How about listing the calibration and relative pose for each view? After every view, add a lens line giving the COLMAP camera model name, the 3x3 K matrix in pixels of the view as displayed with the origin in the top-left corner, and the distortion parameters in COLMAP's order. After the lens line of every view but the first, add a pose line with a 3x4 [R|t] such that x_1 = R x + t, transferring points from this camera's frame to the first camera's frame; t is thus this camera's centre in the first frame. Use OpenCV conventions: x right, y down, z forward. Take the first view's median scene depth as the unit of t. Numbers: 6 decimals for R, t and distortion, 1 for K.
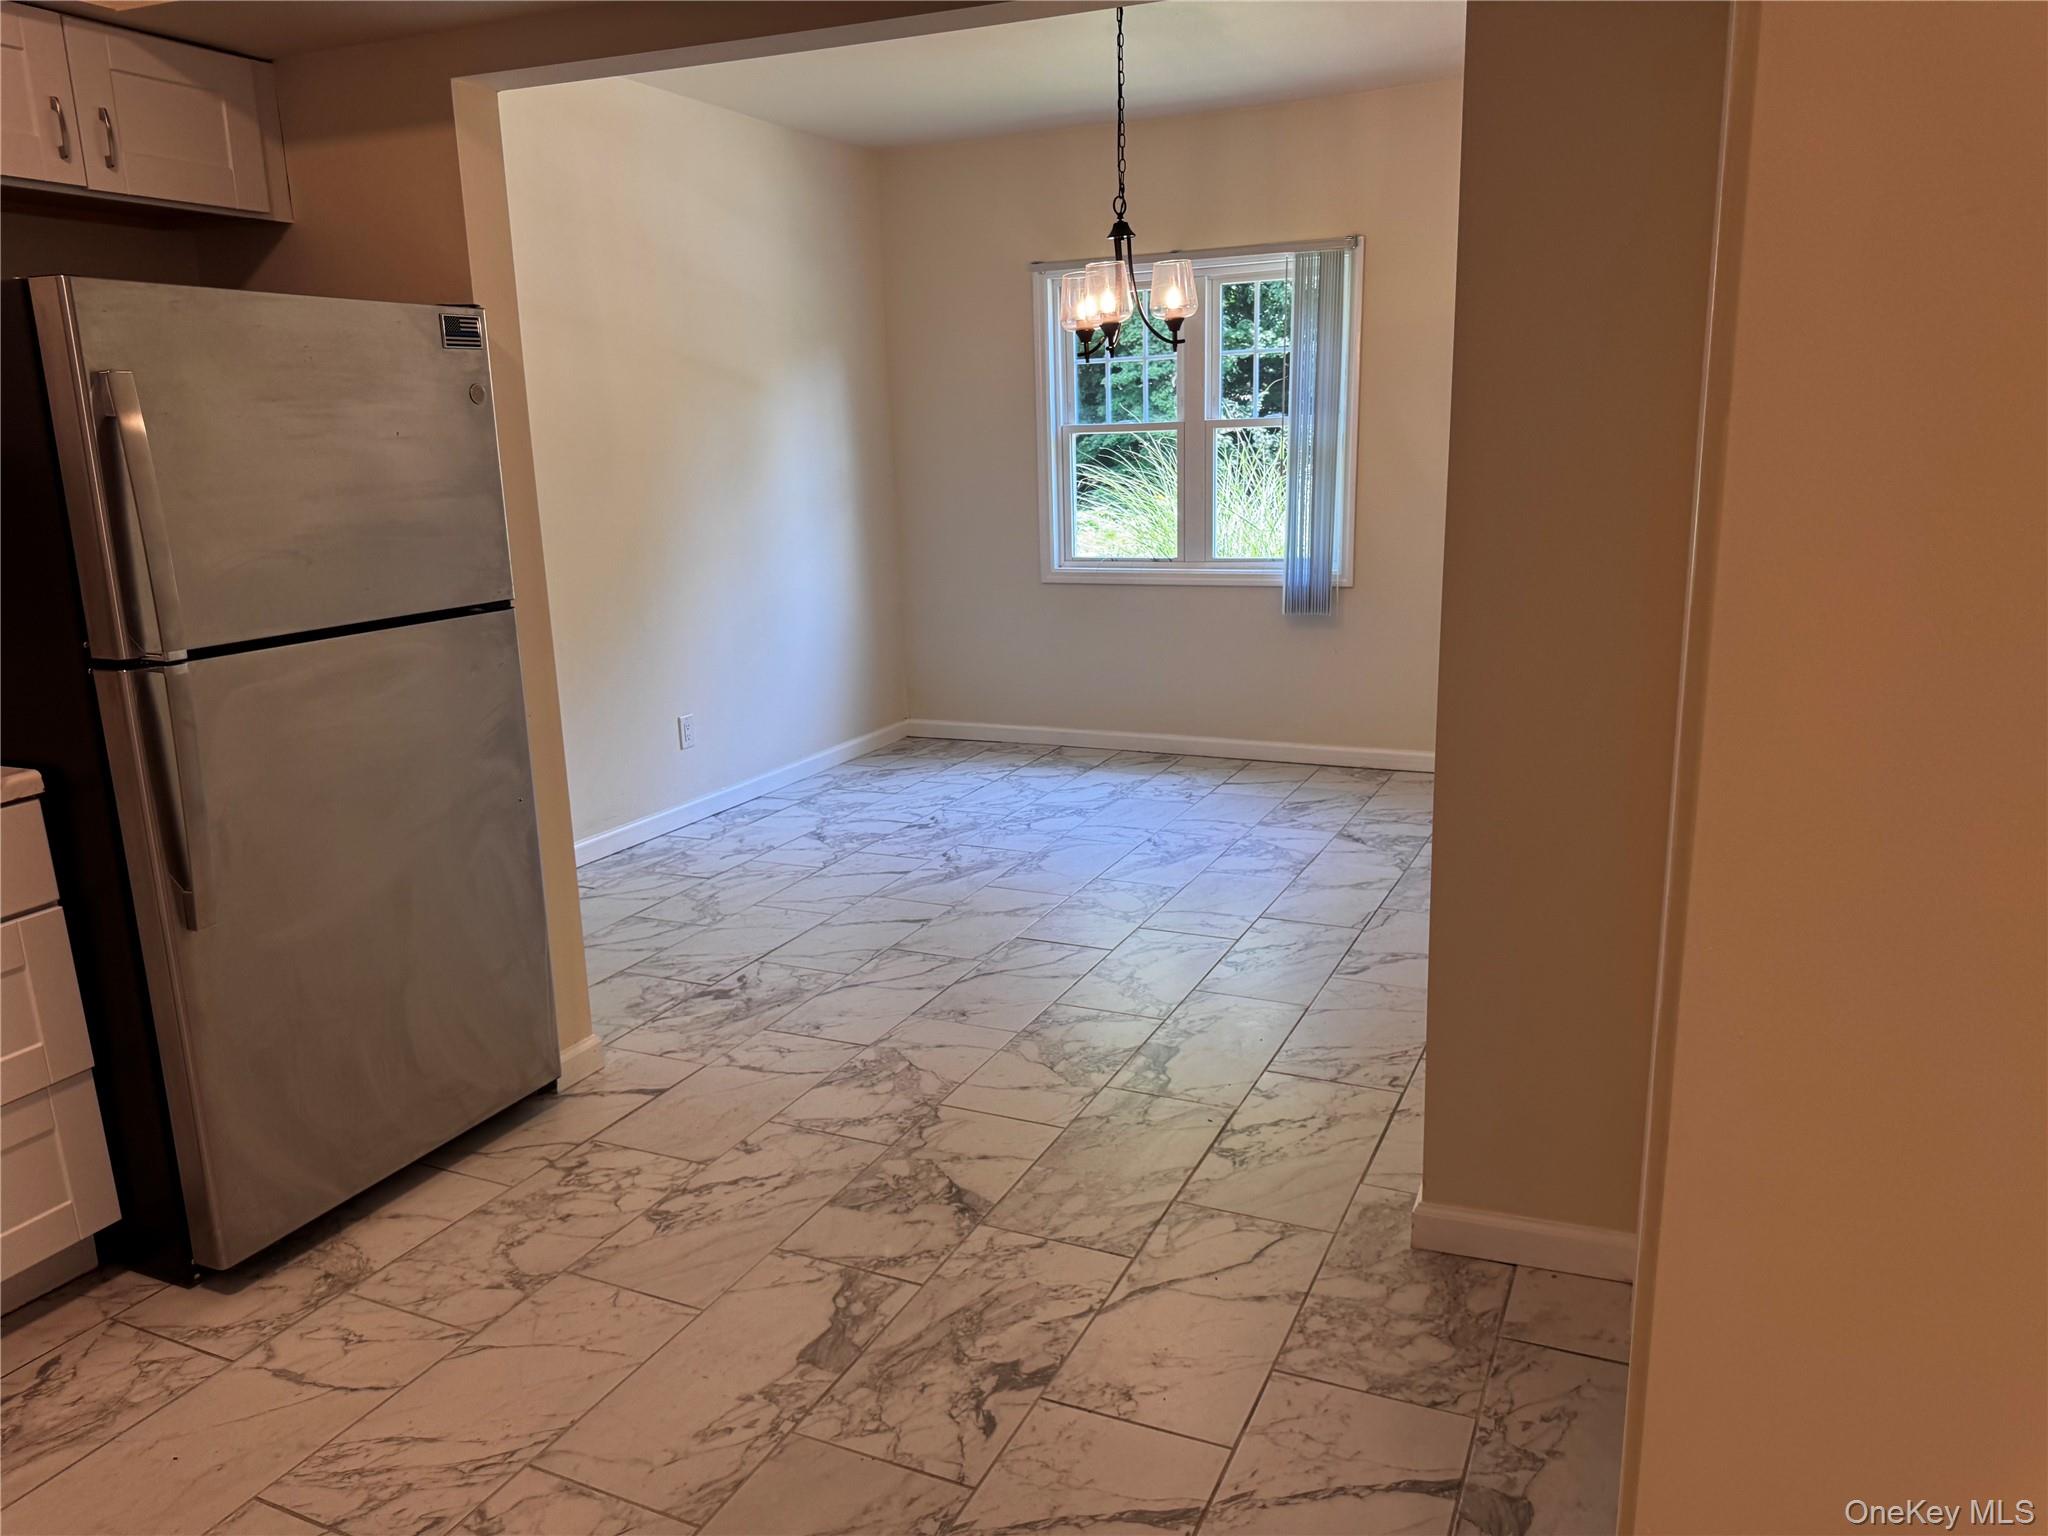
lens RADIAL K [[1450.3, 0, 1024.0], [0, 1450.3, 768.0], [0, 0, 1]] dist [0.071804, -0.097492]
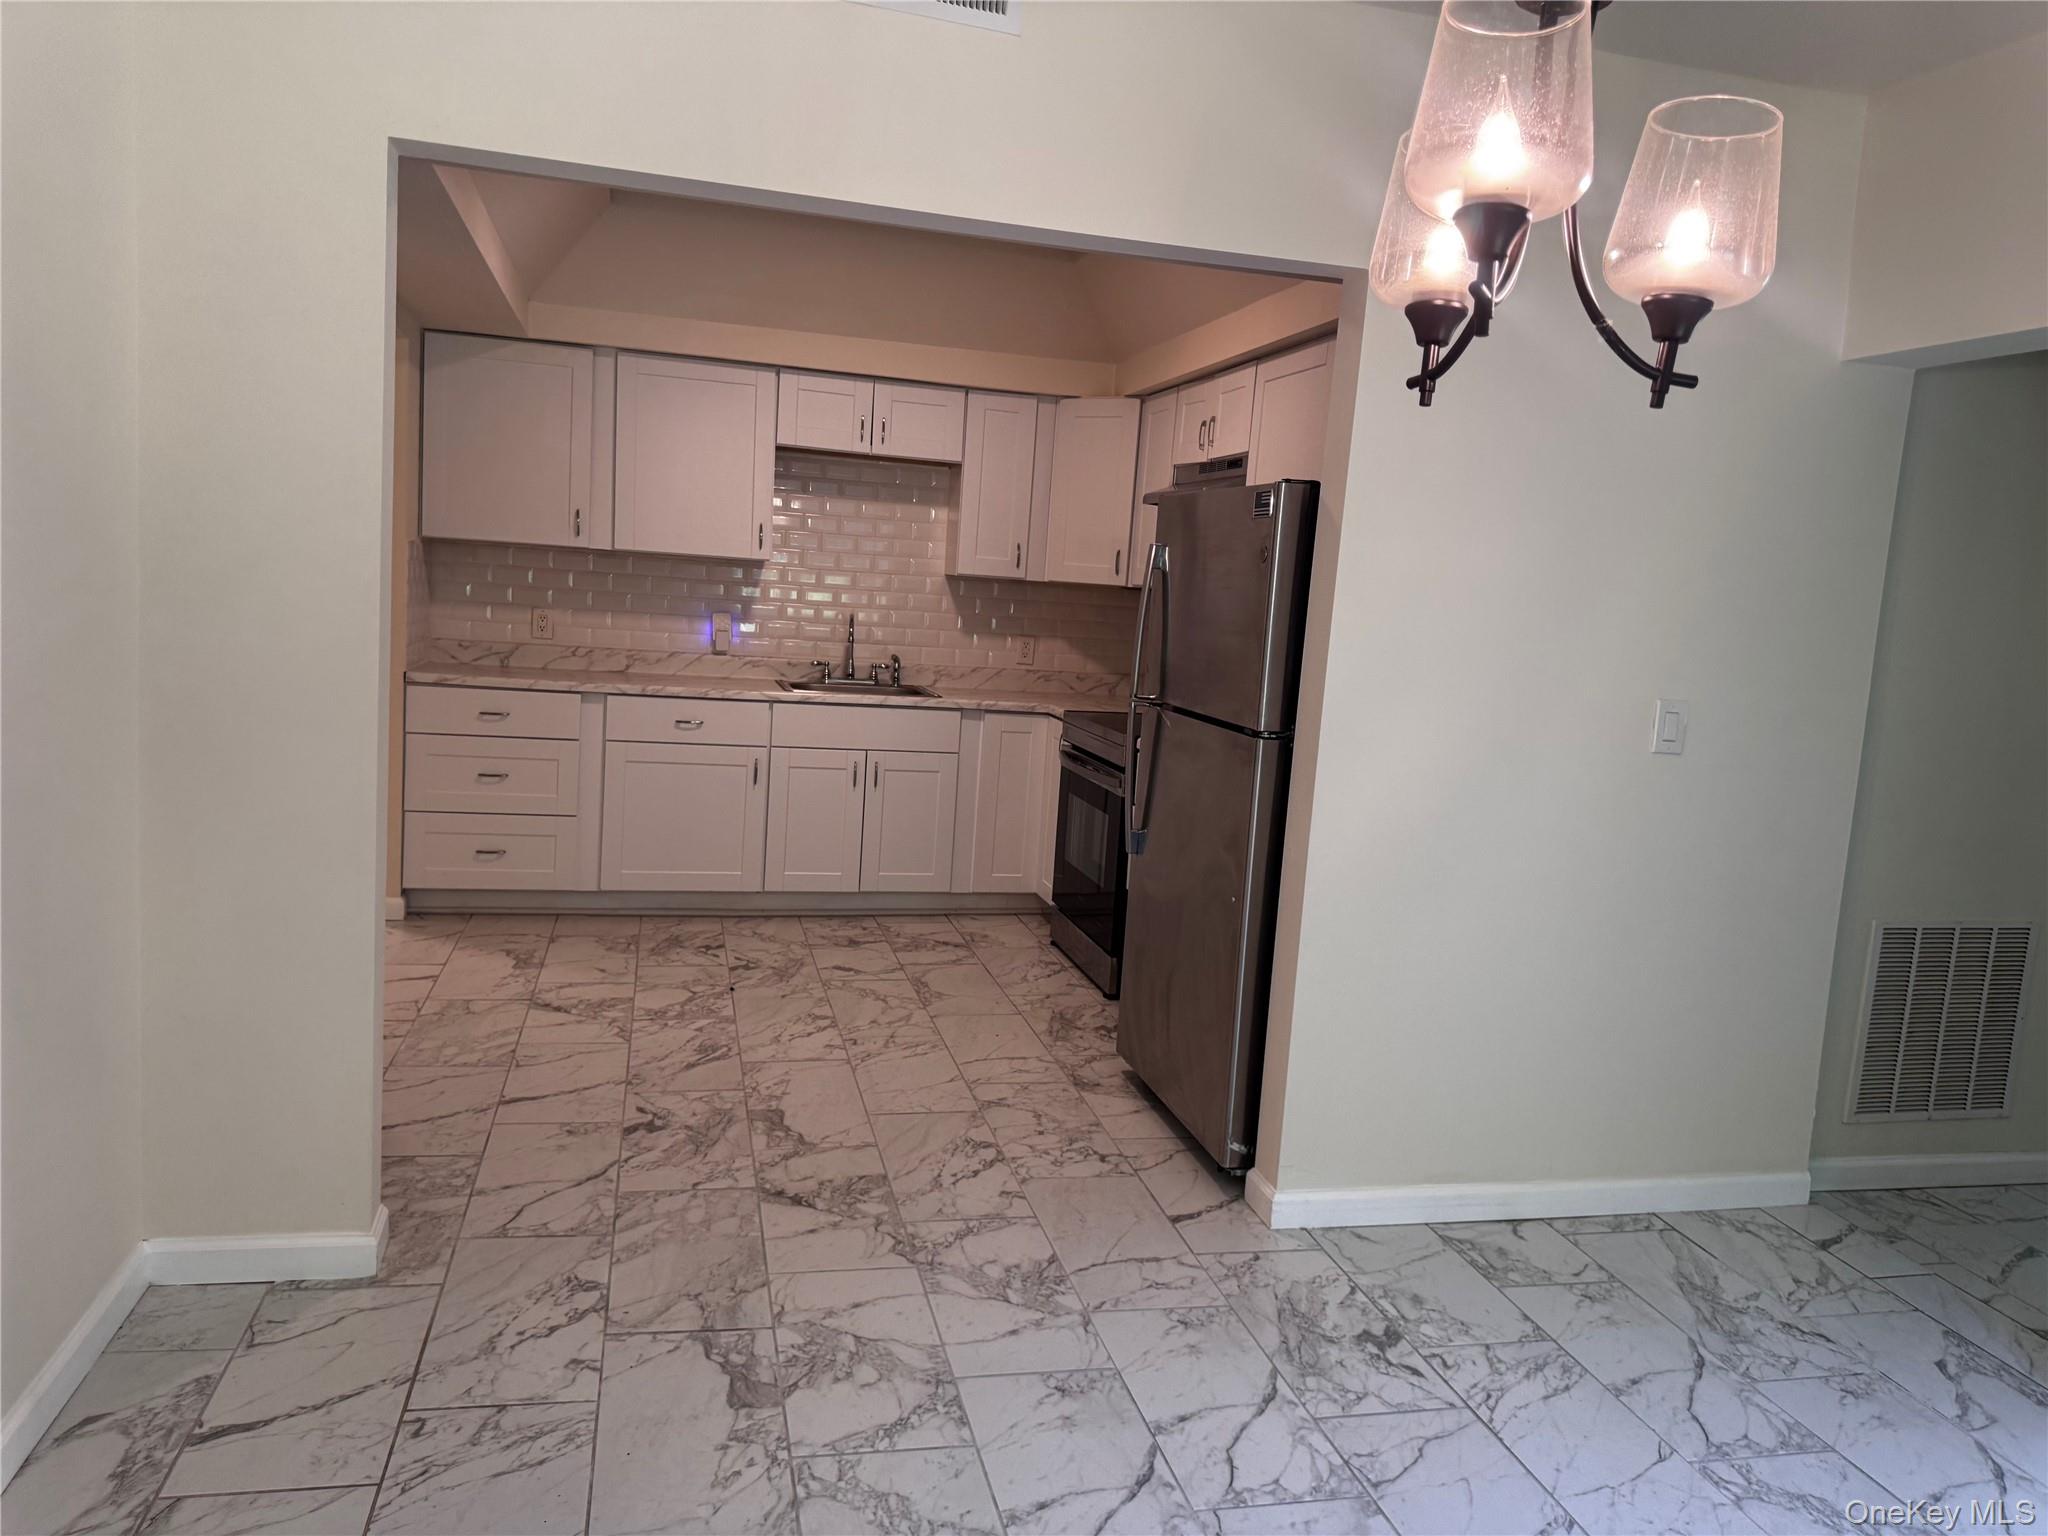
lens RADIAL K [[1450.3, 0, 1024.0], [0, 1450.3, 768.0], [0, 0, 1]] dist [0.071804, -0.097492]
pose [[-0.780986, 0.057597, -0.621888, 0.436777], [-0.188529, 0.927547, 0.322667, -0.370487], [0.595414, 0.369242, -0.713542, 1.520655]]
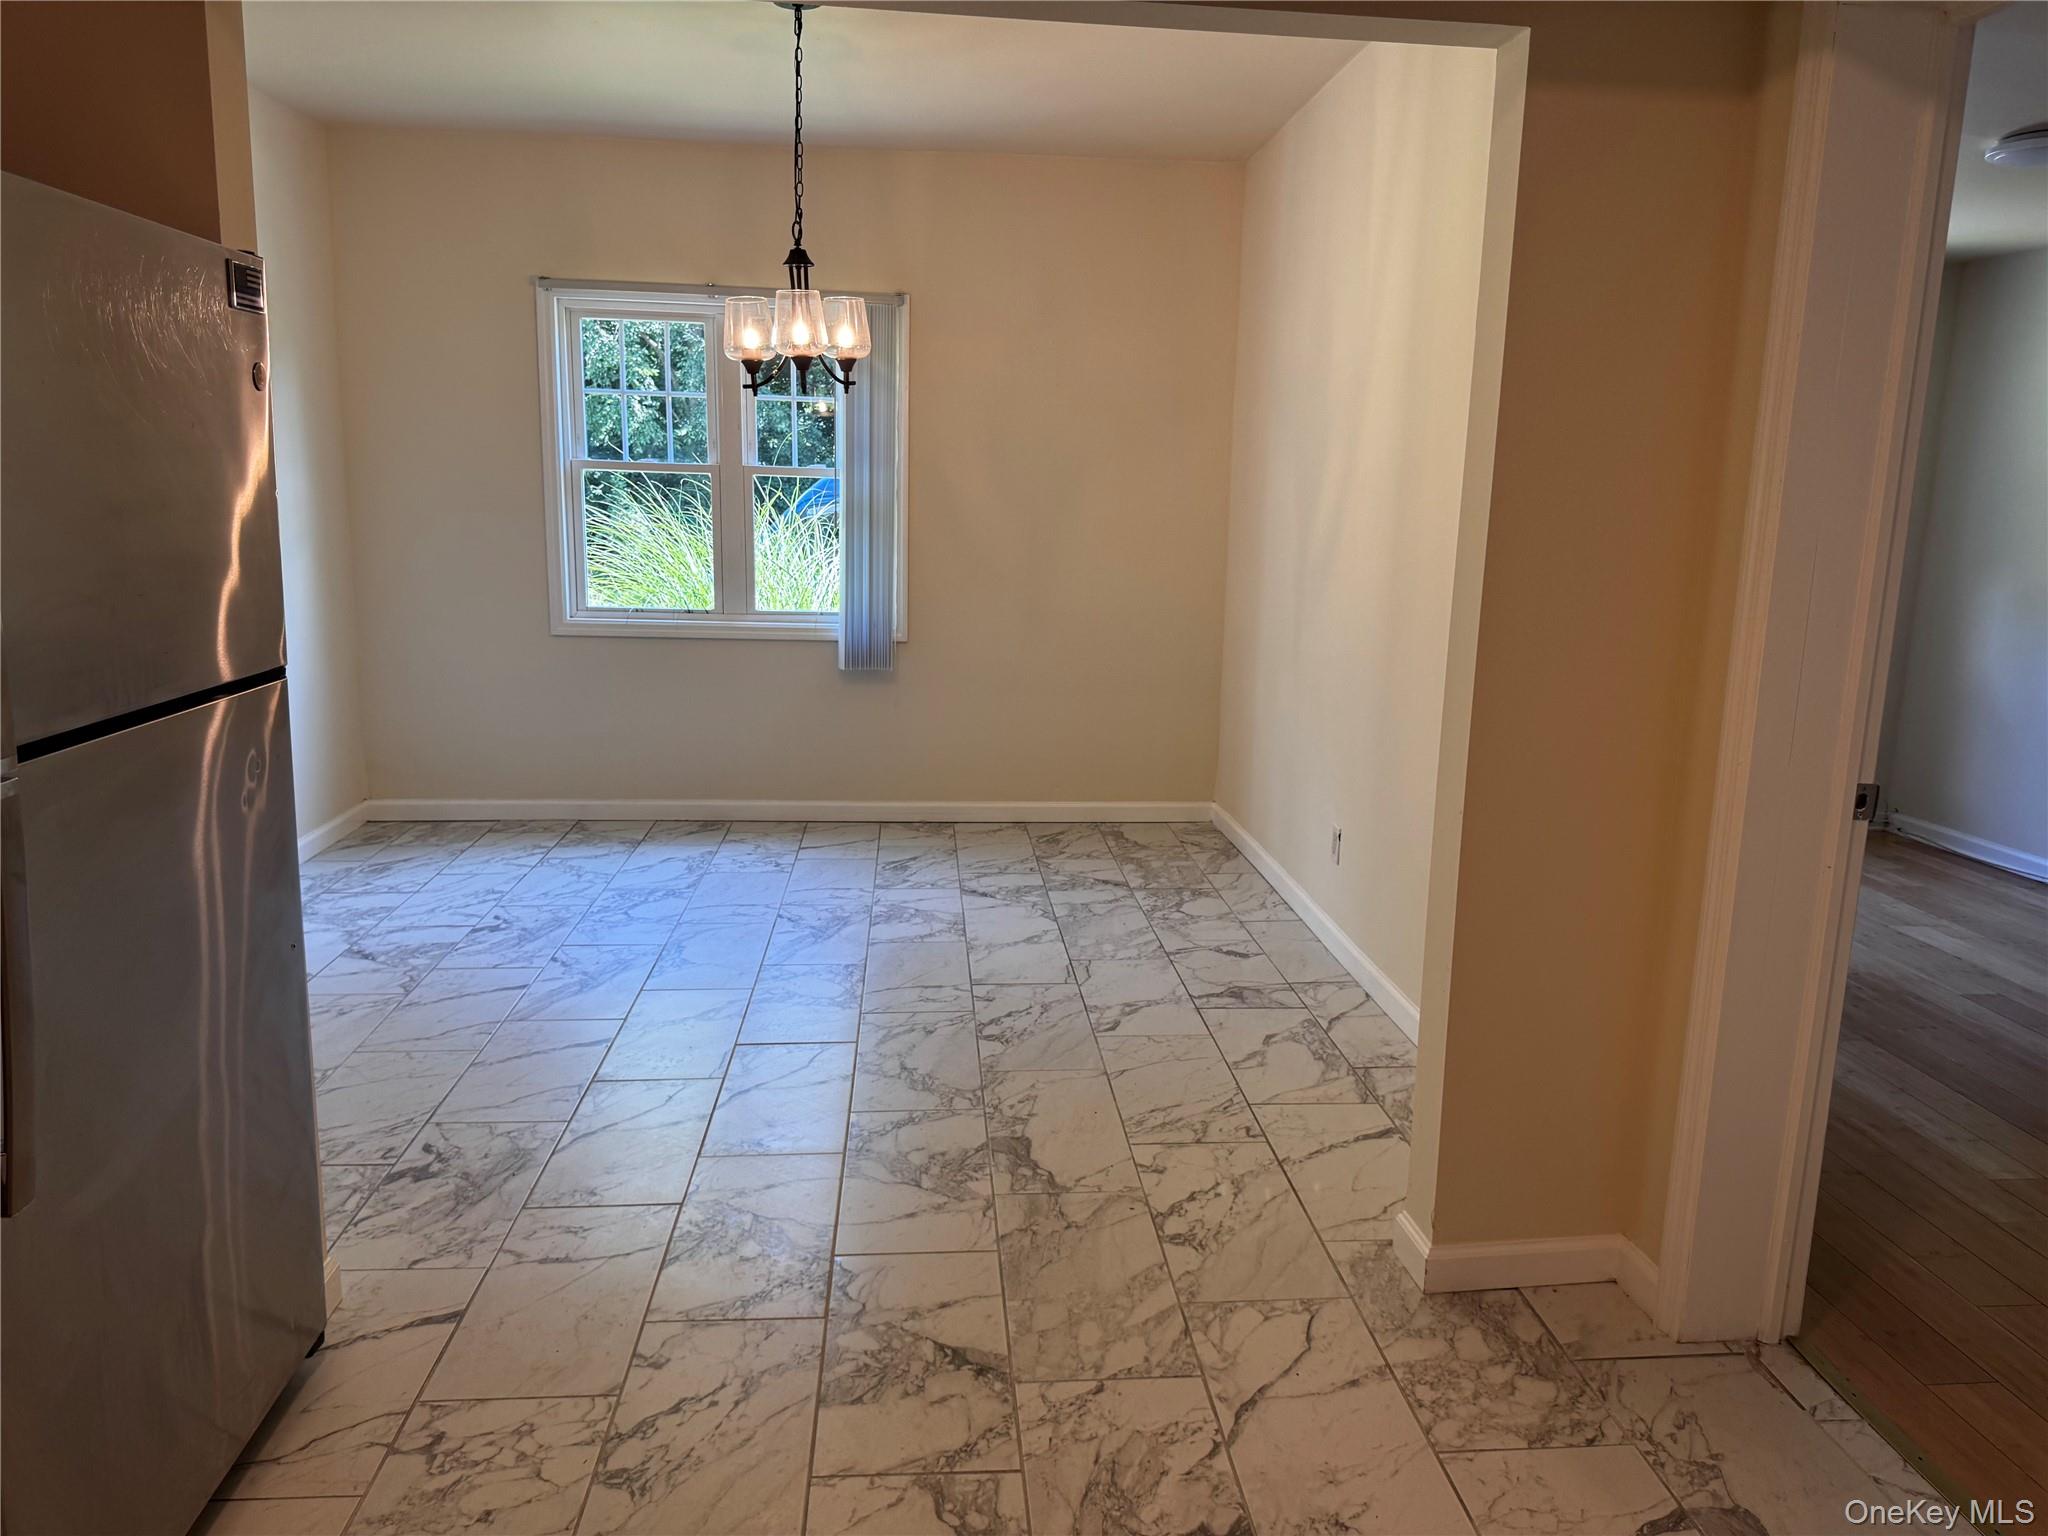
lens RADIAL K [[1460.9, 0, 1035.0], [0, 1460.9, 745.5], [0, 0, 1]] dist [0.109022, -0.172488]
pose [[0.866349, -0.041156, 0.497740, -0.354005], [0.066061, 0.997285, -0.032523, -0.026243], [-0.495050, 0.061058, 0.866716, 0.171472]]
